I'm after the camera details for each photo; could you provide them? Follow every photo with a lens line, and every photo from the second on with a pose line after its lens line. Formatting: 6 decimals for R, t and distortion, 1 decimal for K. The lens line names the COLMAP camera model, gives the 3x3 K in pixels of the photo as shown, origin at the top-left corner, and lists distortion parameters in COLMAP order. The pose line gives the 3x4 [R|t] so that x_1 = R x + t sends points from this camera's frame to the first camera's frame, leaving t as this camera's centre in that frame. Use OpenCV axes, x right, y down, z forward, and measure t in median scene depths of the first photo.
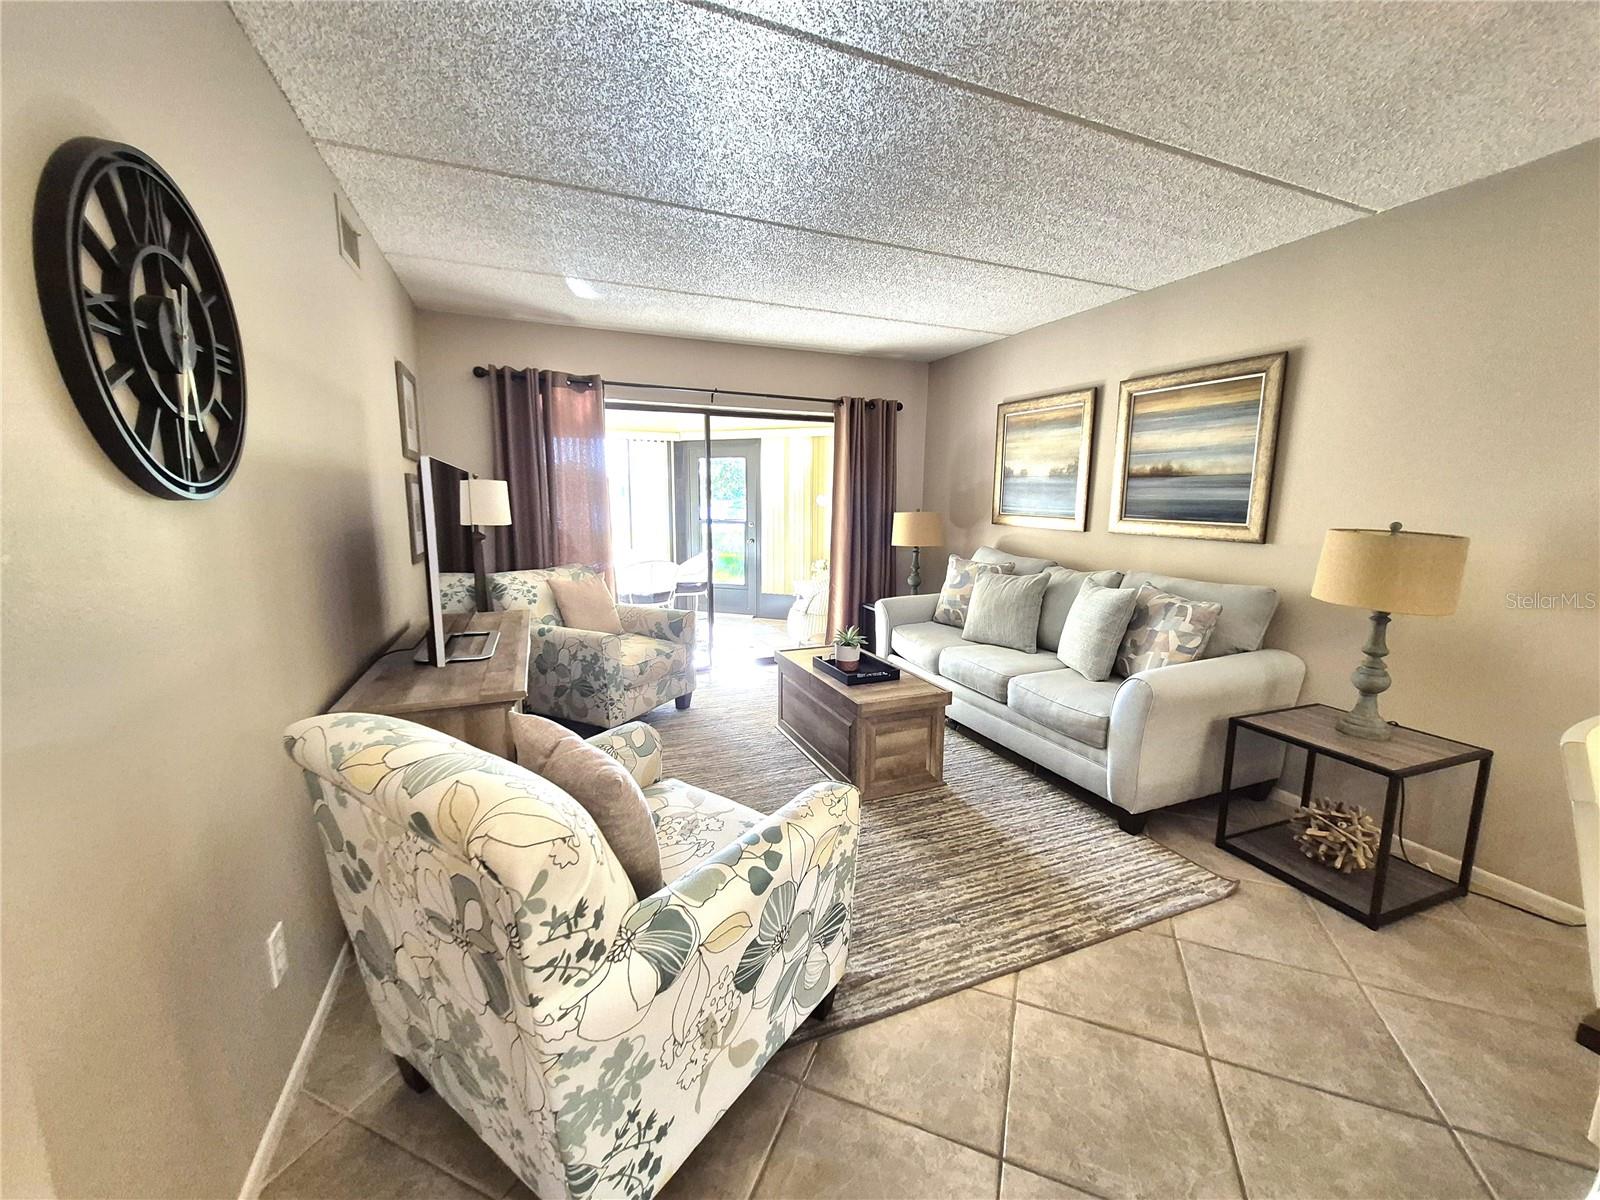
lens RADIAL K [[623.5, 0, 799.8], [0, 623.5, 590.7], [0, 0, 1]] dist [0.007468, -0.002929]
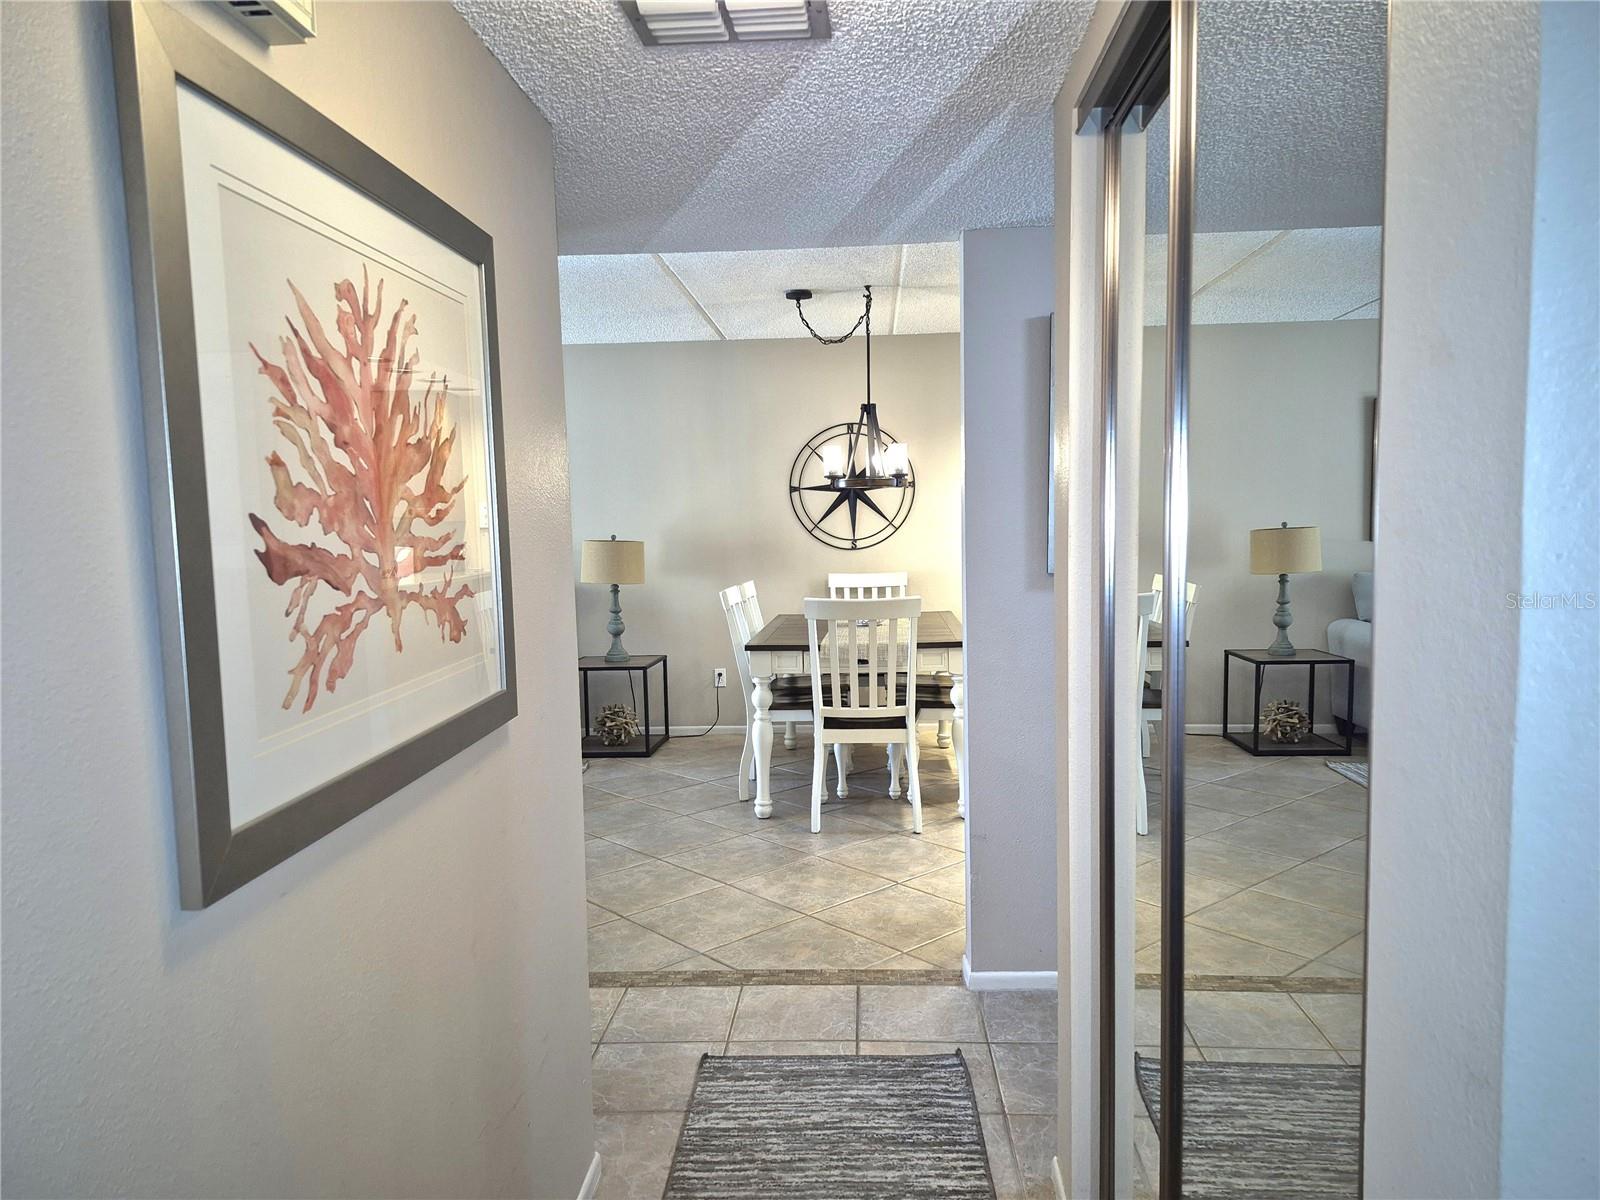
lens RADIAL K [[1109.2, 0, 818.2], [0, 1109.2, 613.9], [0, 0, 1]] dist [0.074241, -0.066685]
pose [[0.430419, -0.097195, 0.897381, -1.439339], [0.160889, 0.986526, 0.029681, 0.097034], [-0.888174, 0.131604, 0.440258, -0.758151]]
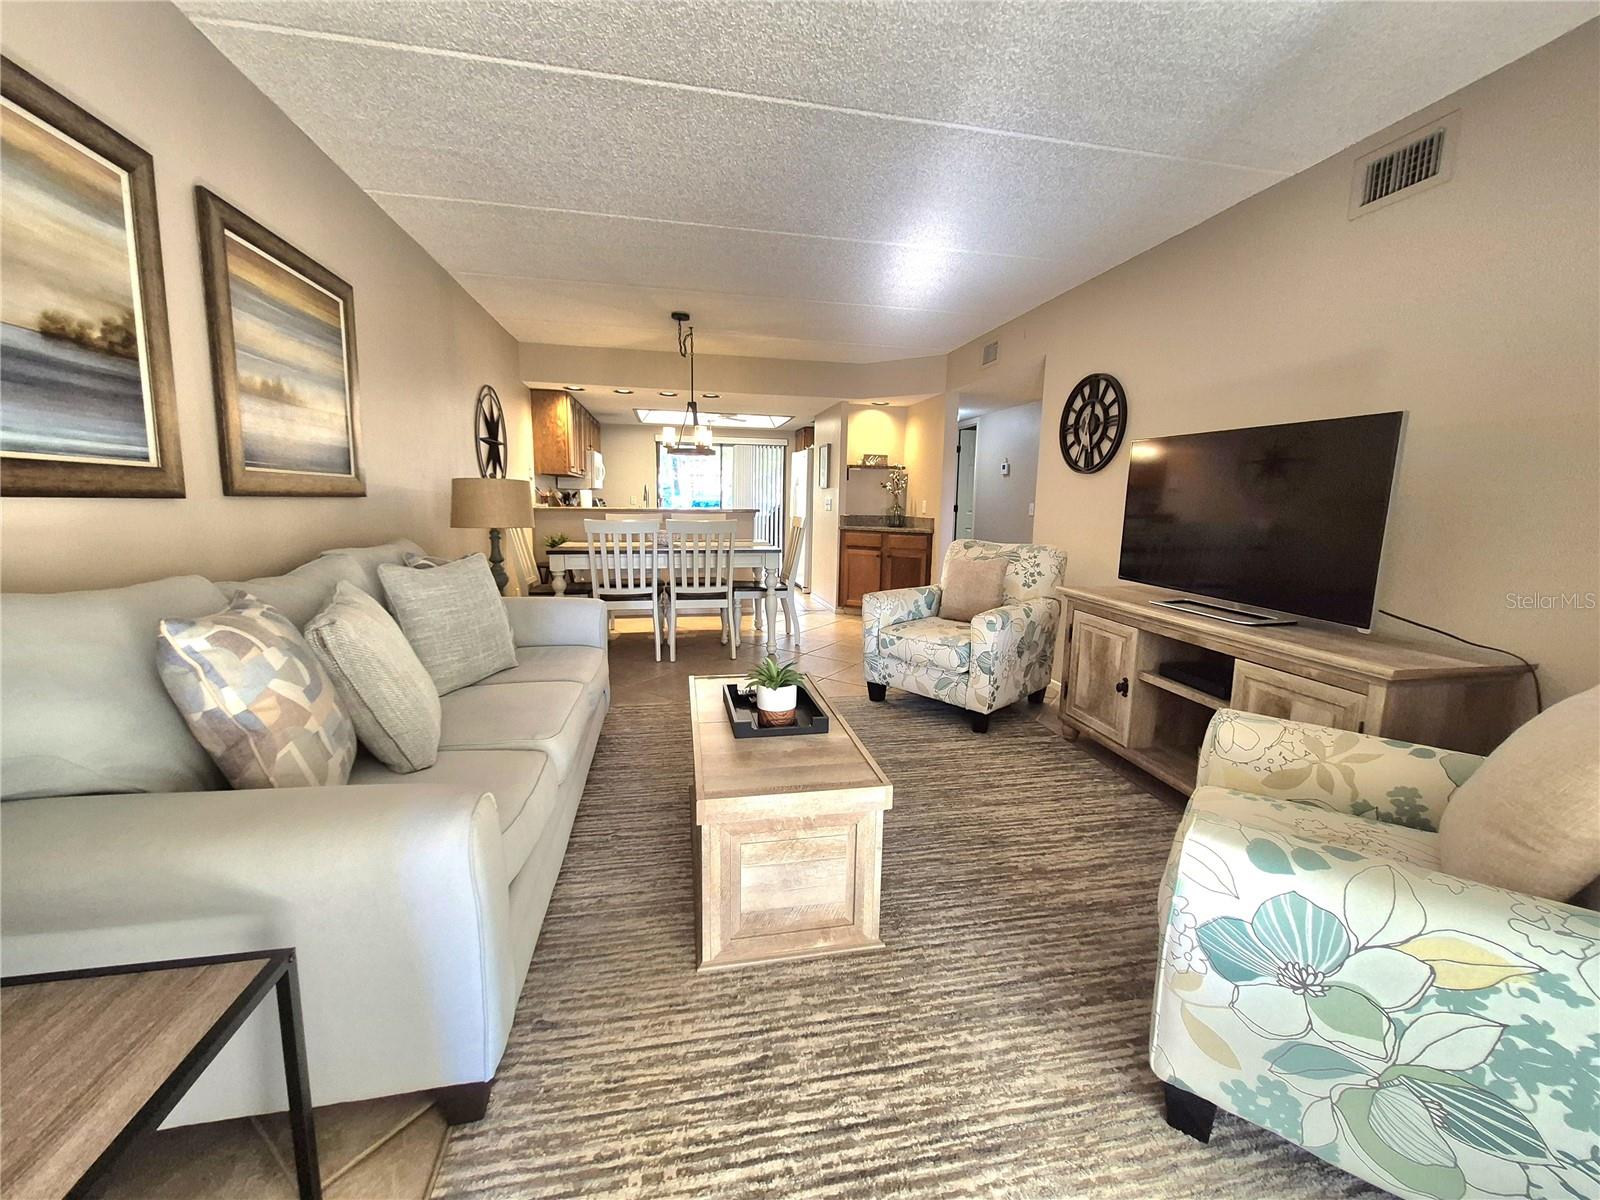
lens RADIAL K [[630.0, 0, 801.5], [0, 630.0, 589.0], [0, 0, 1]] dist [0.010728, -0.003830]
pose [[-0.980130, -0.050938, 0.191705, -0.085937], [0.006877, 0.957158, 0.289485, -0.250931], [-0.198238, 0.285051, -0.937789, 2.127436]]
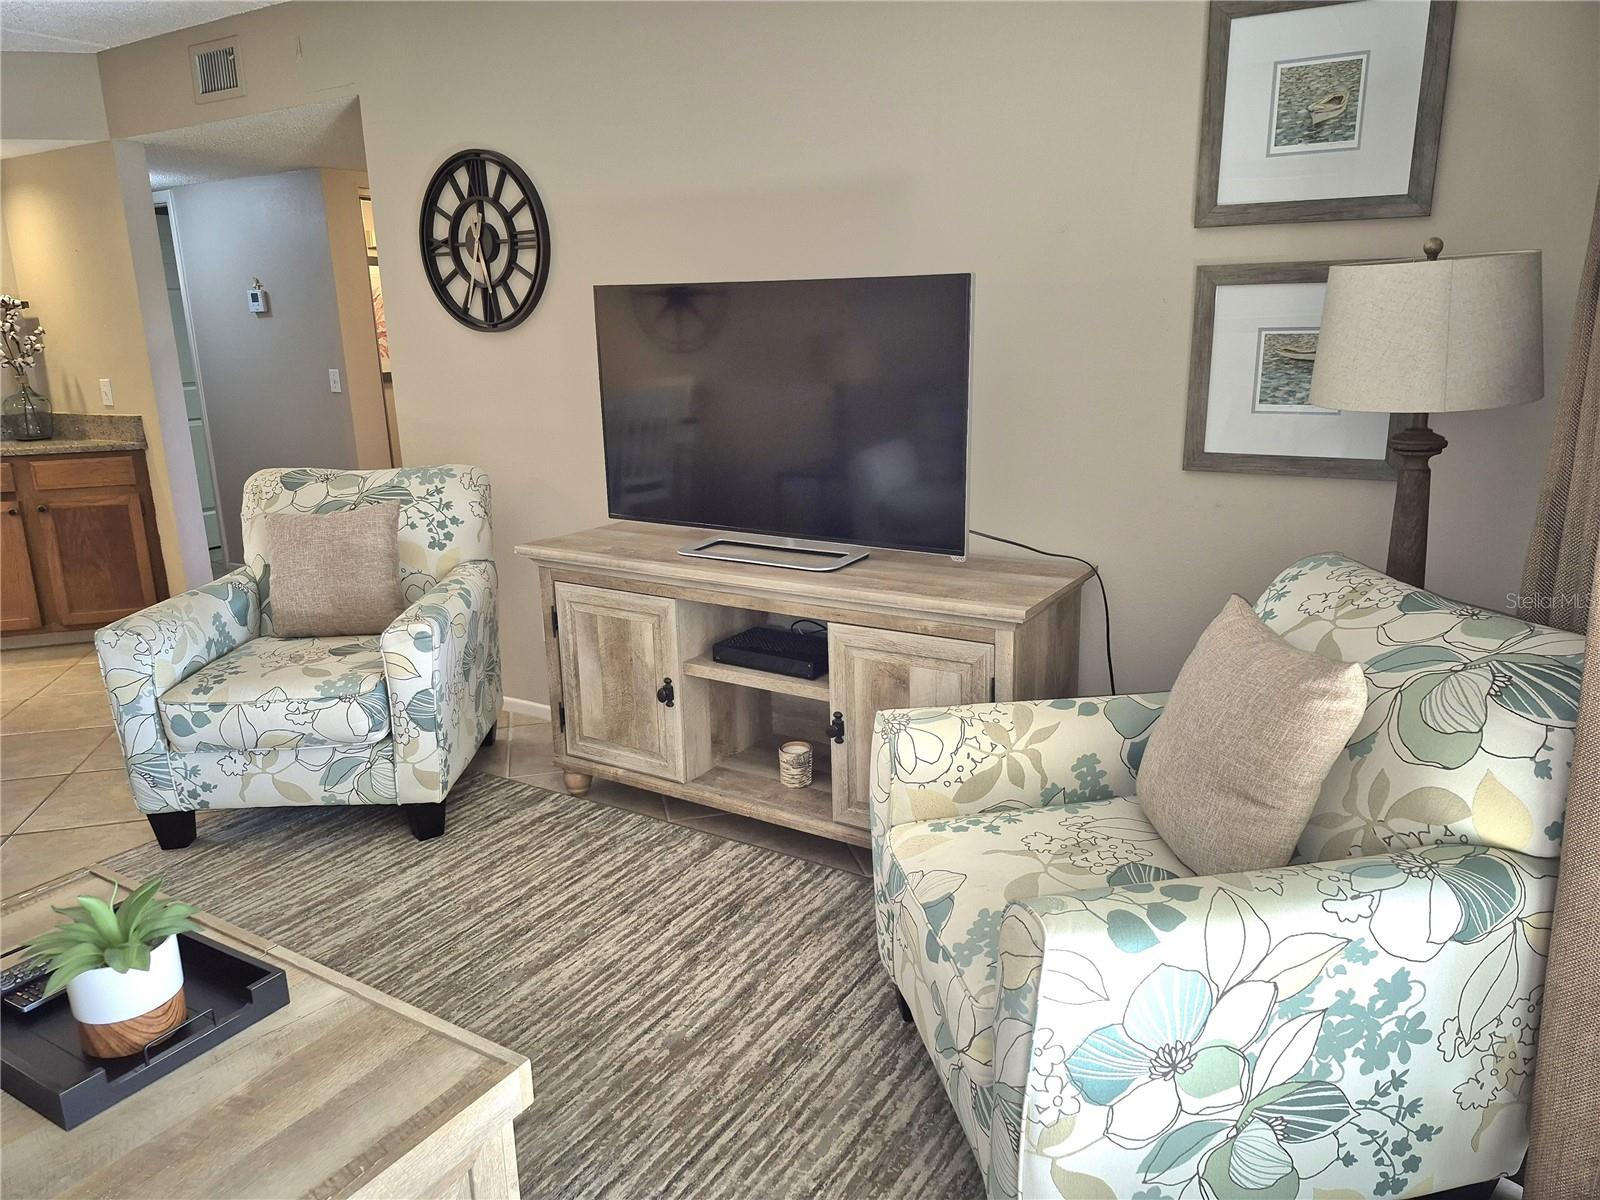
lens RADIAL K [[1110.8, 0, 800.0], [0, 1110.8, 597.0], [0, 0, 1]] dist [0.077283, -0.095263]
pose [[-0.814484, 0.155067, -0.559079, 0.117103], [-0.067202, 0.931921, 0.356381, -0.308126], [0.576281, 0.327838, -0.748614, 1.989053]]
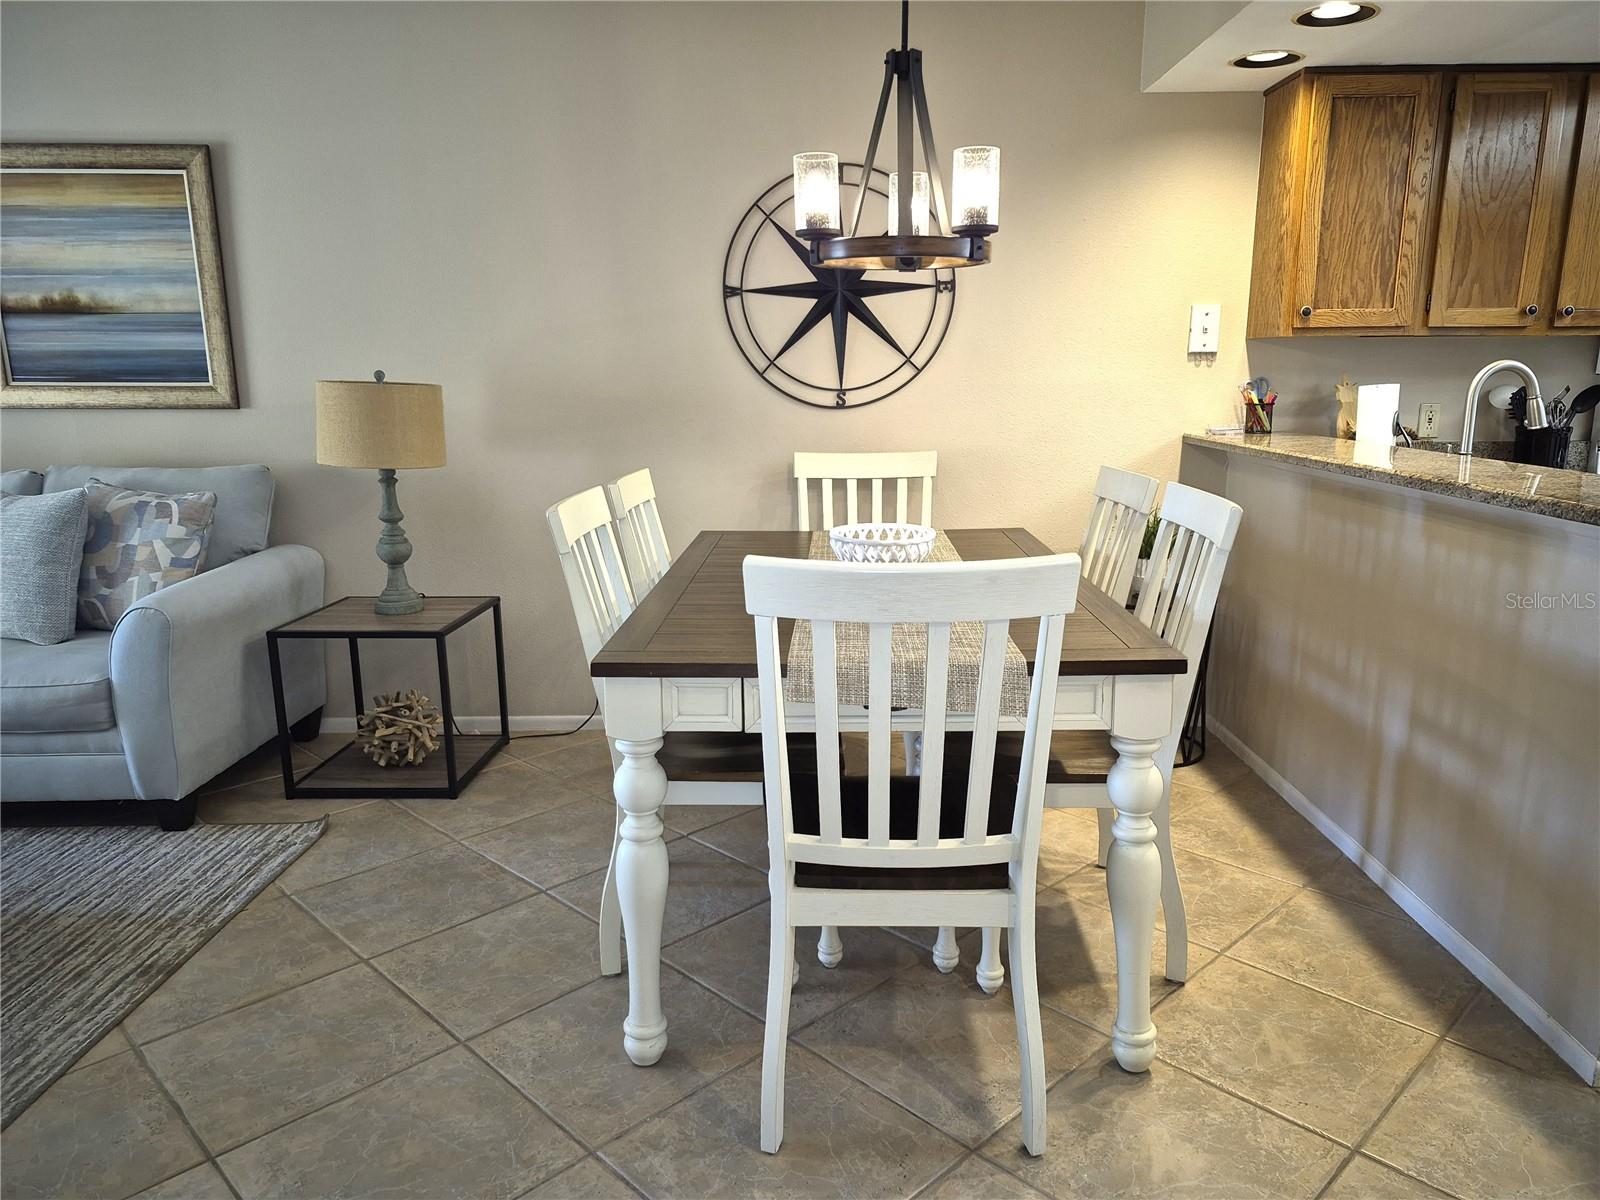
lens RADIAL K [[1109.2, 0, 818.2], [0, 1109.2, 613.9], [0, 0, 1]] dist [0.074241, -0.066685]
pose [[0.391232, -0.210208, 0.895963, -0.291497], [0.147426, 0.975306, 0.164448, 0.053046], [-0.908407, 0.067751, 0.412561, -0.198655]]
